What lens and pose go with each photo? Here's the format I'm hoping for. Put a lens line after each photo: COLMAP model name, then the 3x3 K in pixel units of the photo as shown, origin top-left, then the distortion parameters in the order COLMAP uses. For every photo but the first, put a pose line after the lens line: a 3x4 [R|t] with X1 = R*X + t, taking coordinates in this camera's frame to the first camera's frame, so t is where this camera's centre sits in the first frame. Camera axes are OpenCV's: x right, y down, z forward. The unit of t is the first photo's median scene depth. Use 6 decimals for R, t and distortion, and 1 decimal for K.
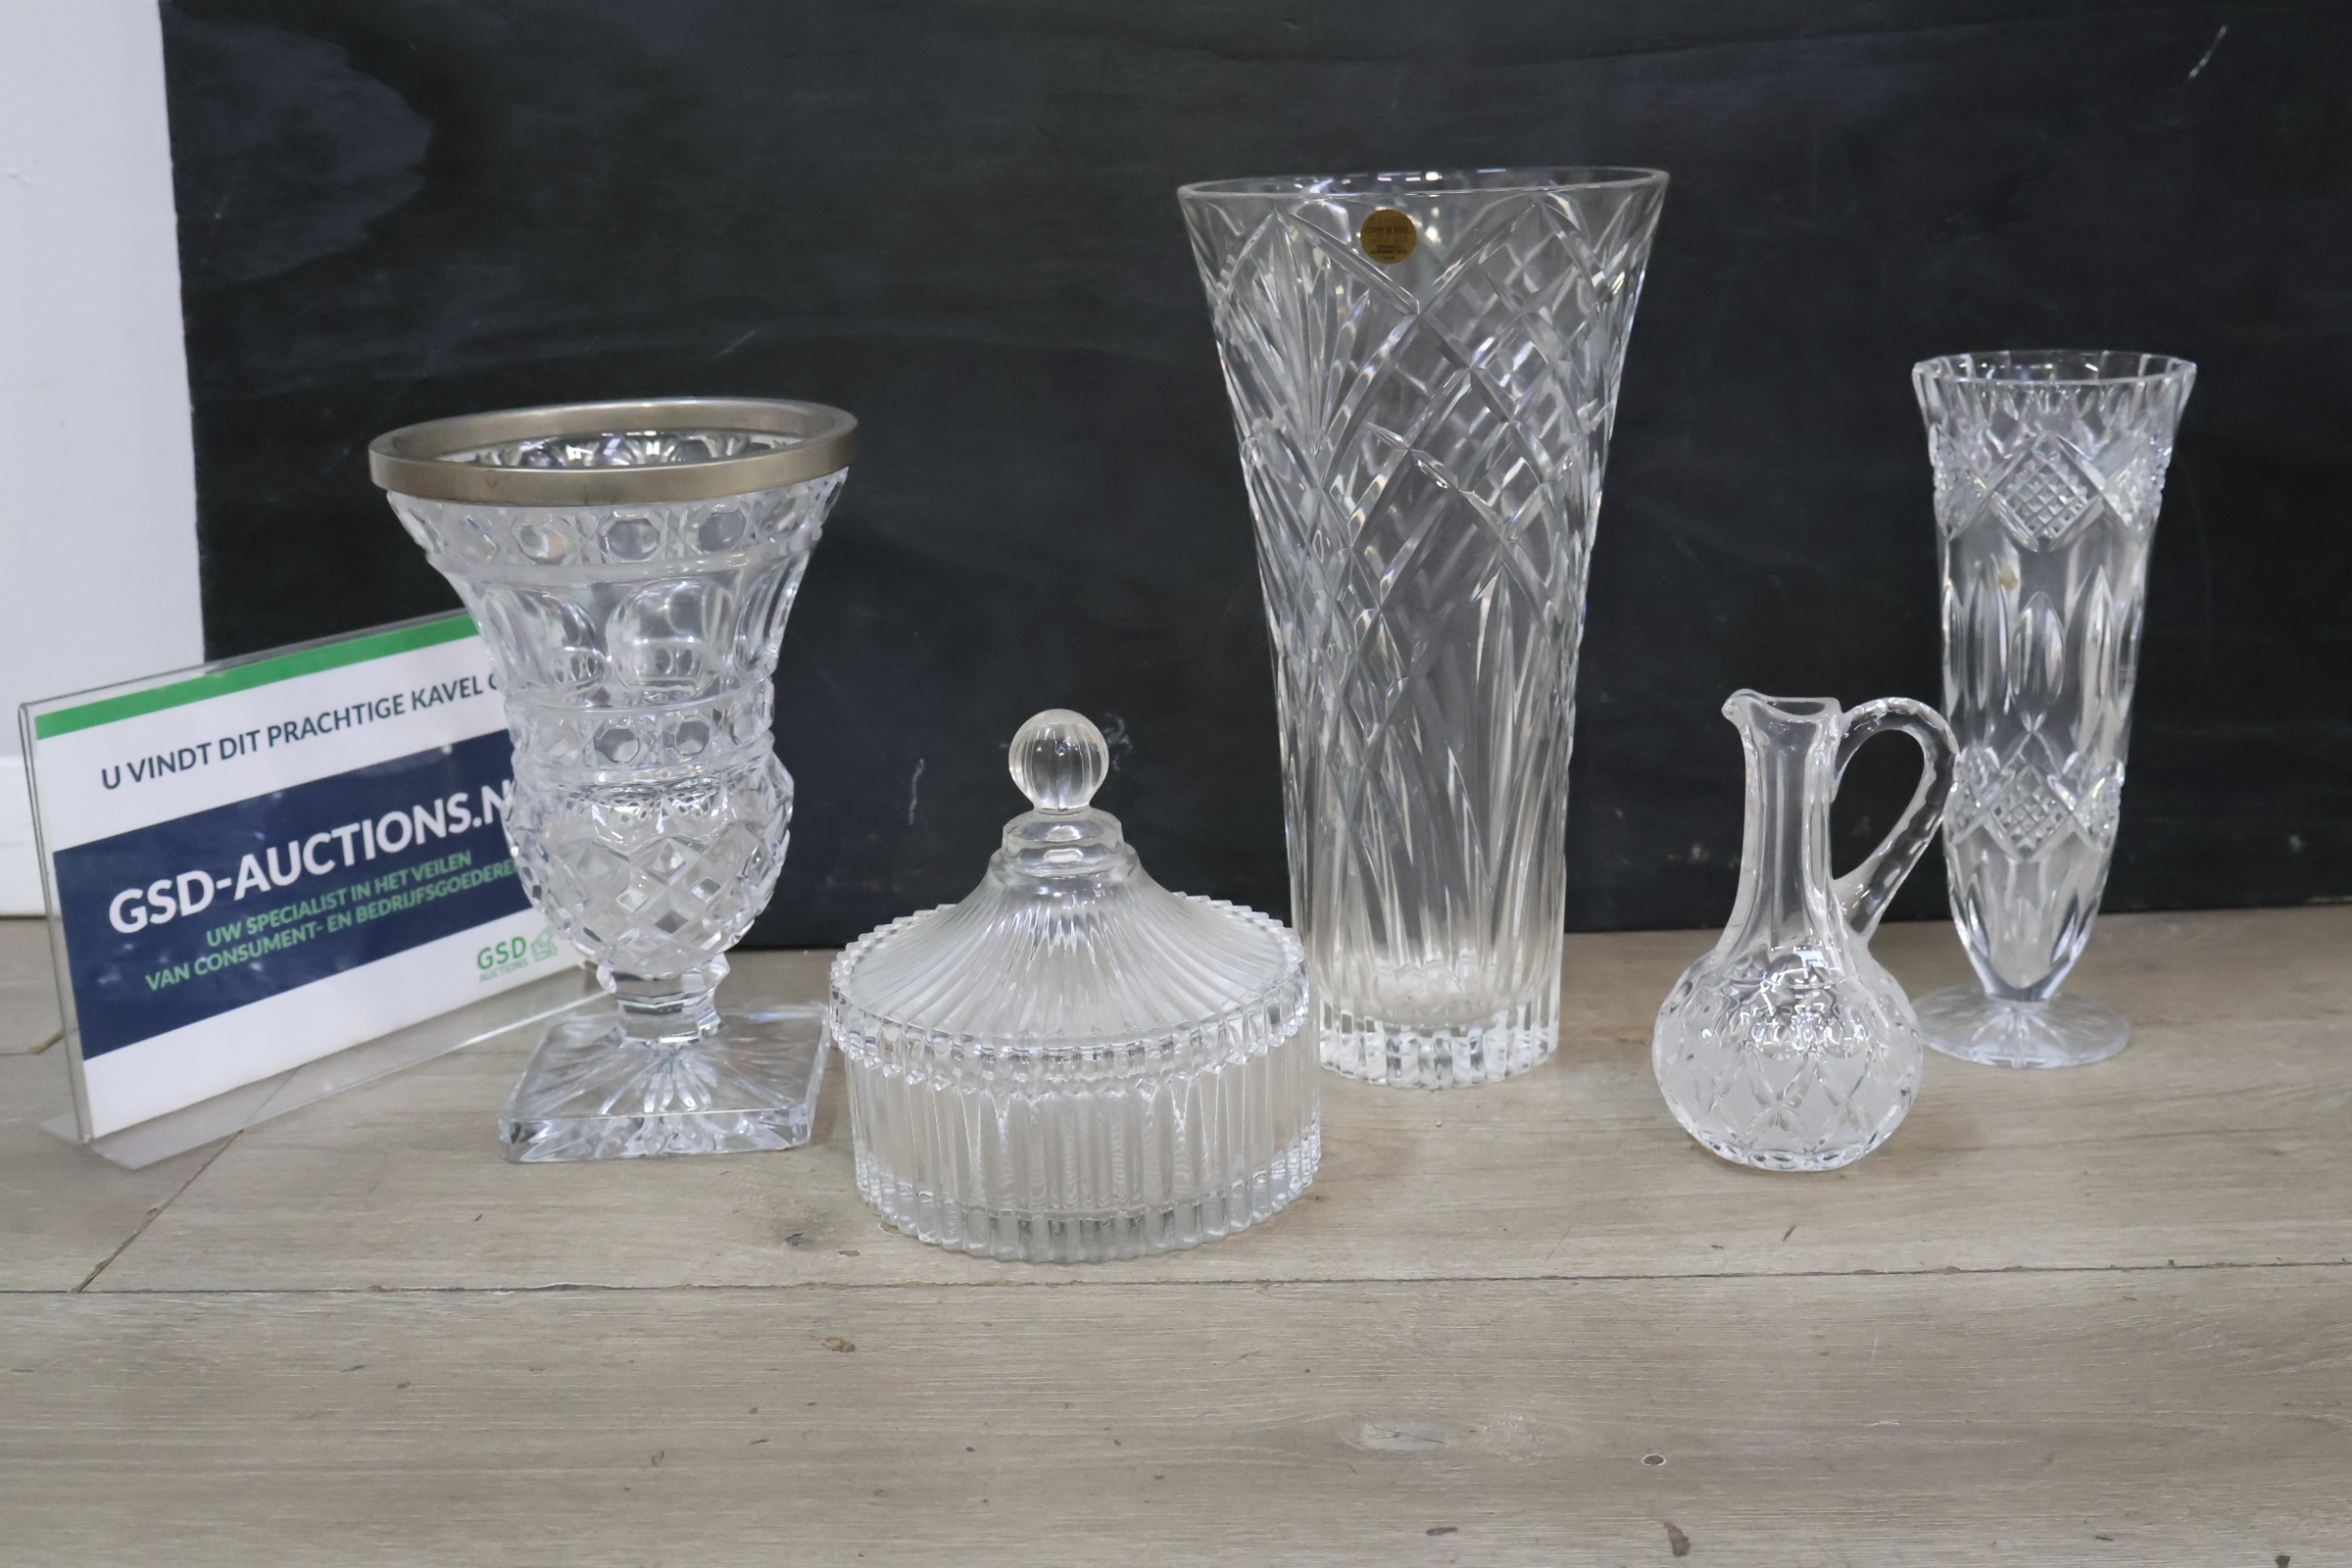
lens RADIAL K [[2607.7, 0, 1179.5], [0, 2607.7, 770.5], [0, 0, 1]] dist [0.014284, 0.000000]
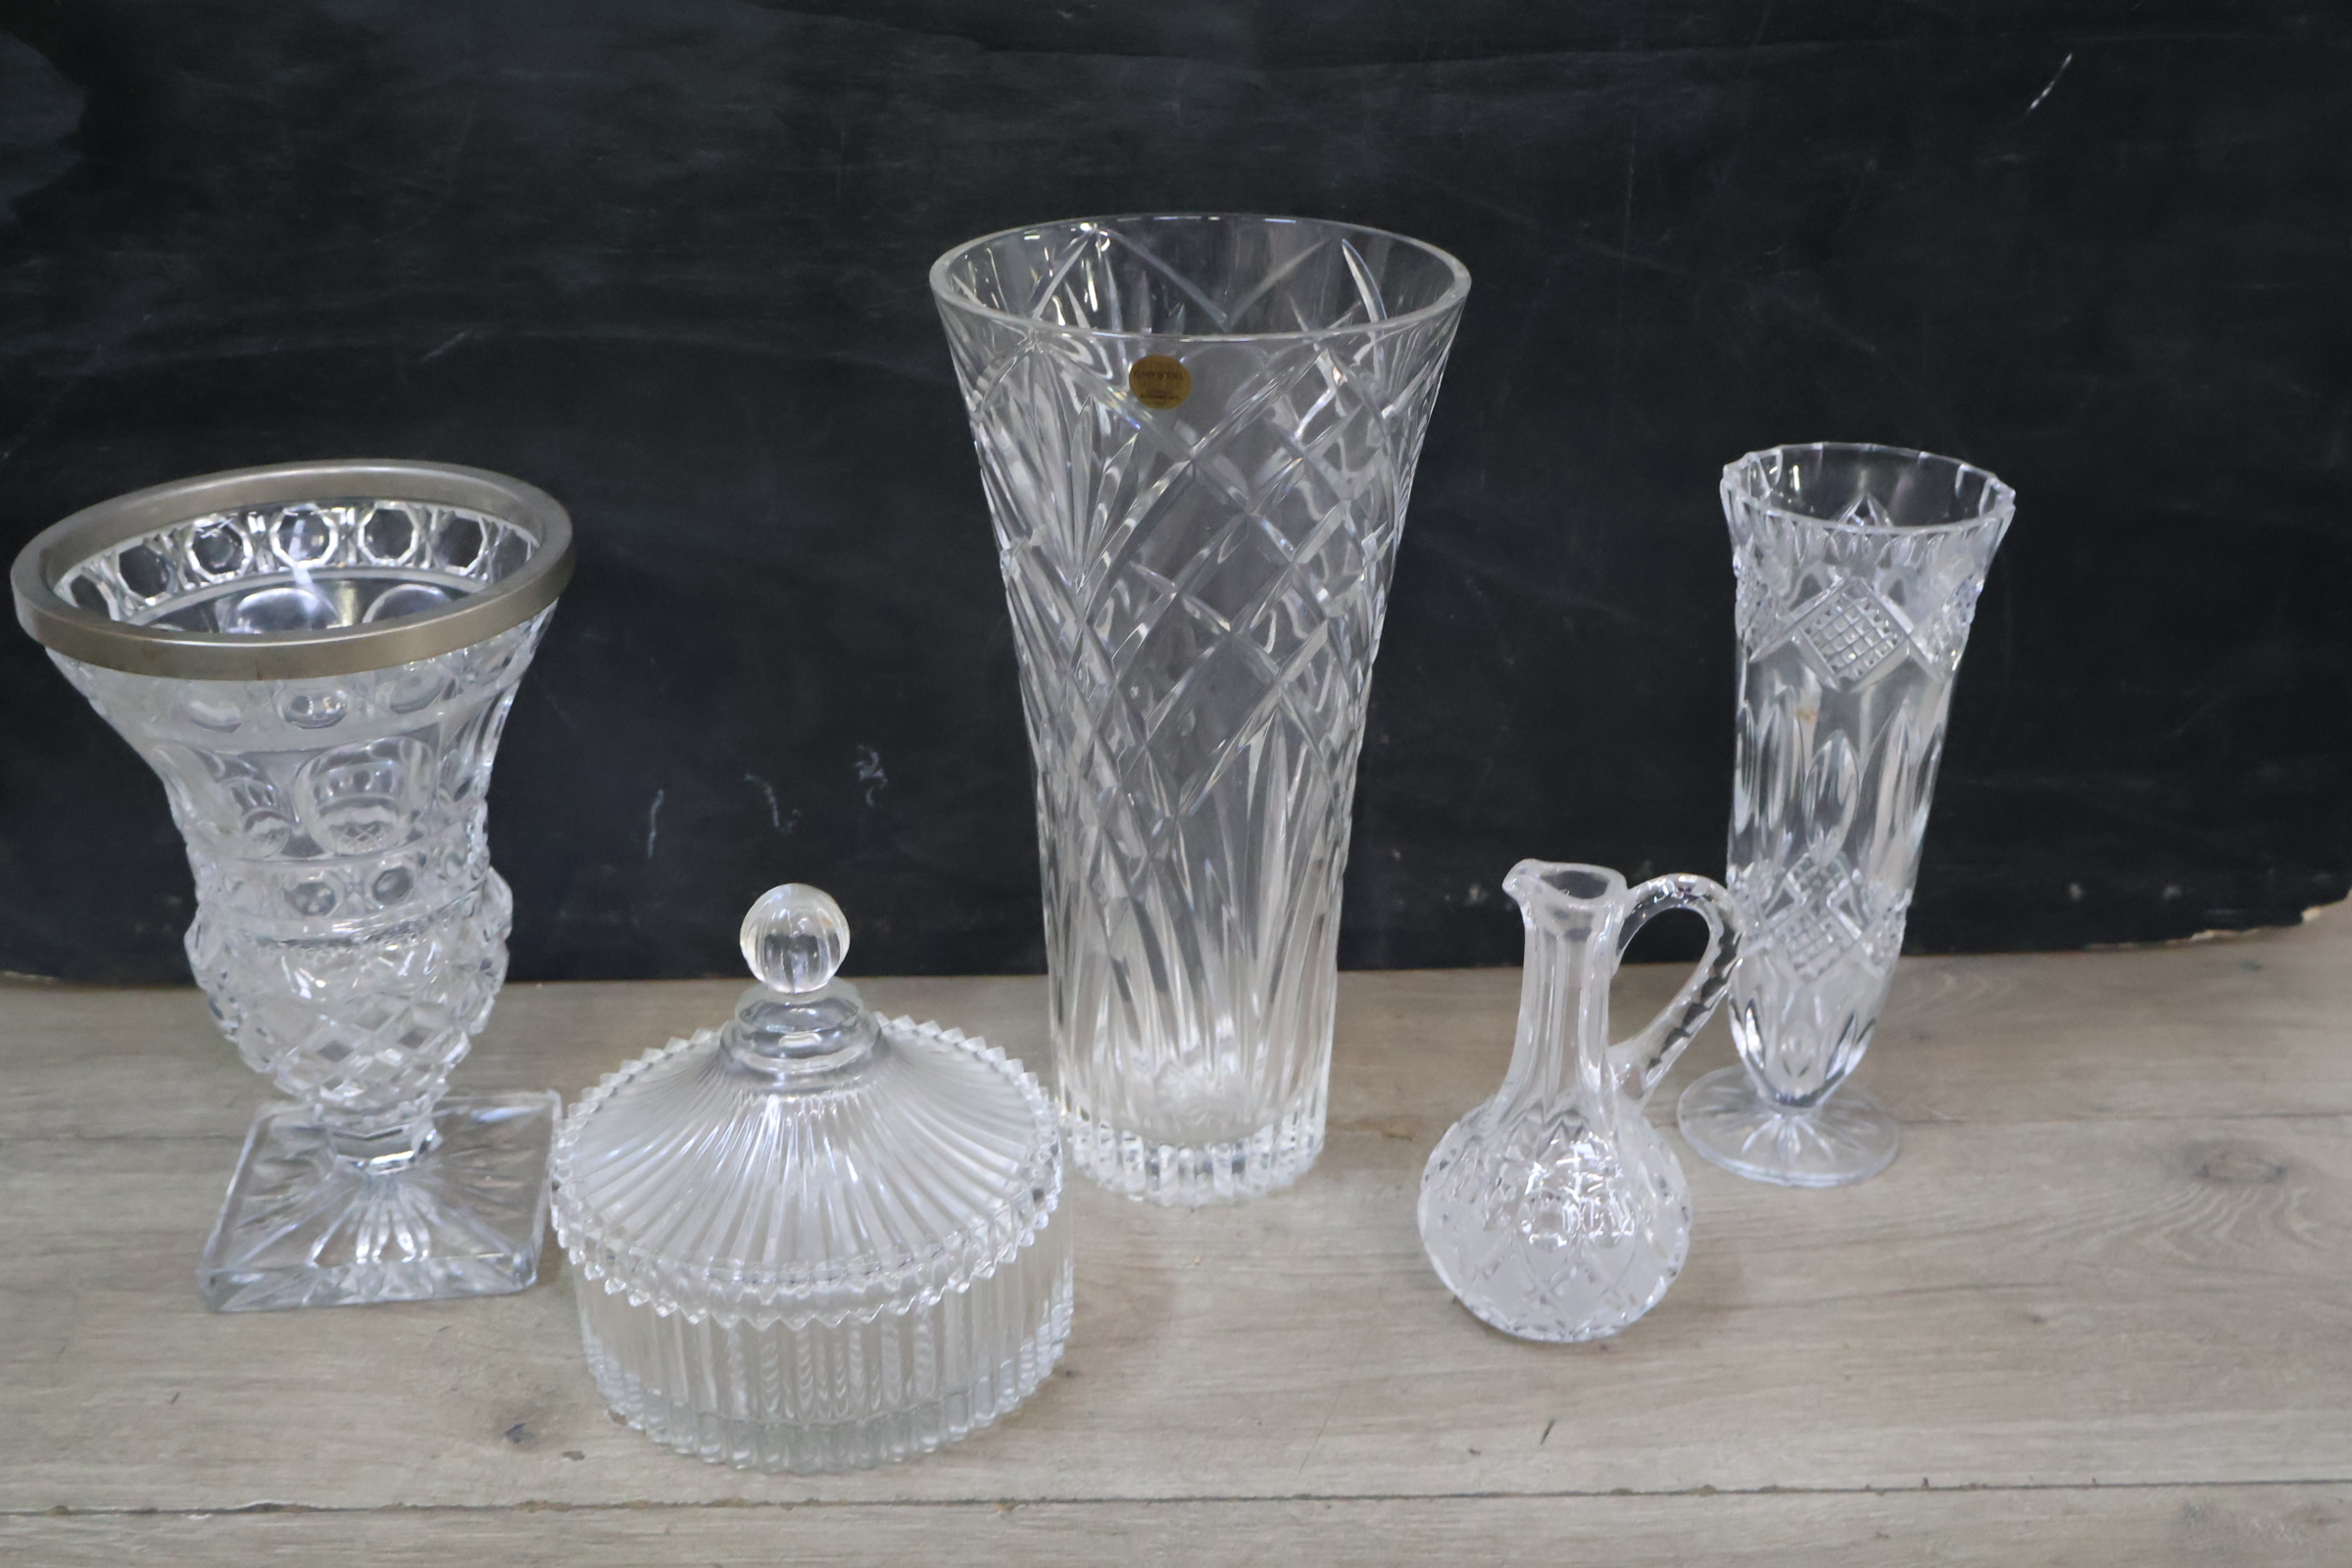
lens RADIAL K [[2607.7, 0, 1171.1], [0, 2607.7, 806.3], [0, 0, 1]] dist [0.014284, 0.000000]
pose [[0.996972, 0.007447, 0.077405, 0.013938], [-0.020174, 0.986094, 0.164958, -0.193205], [-0.075101, -0.166020, 0.983259, 0.079383]]
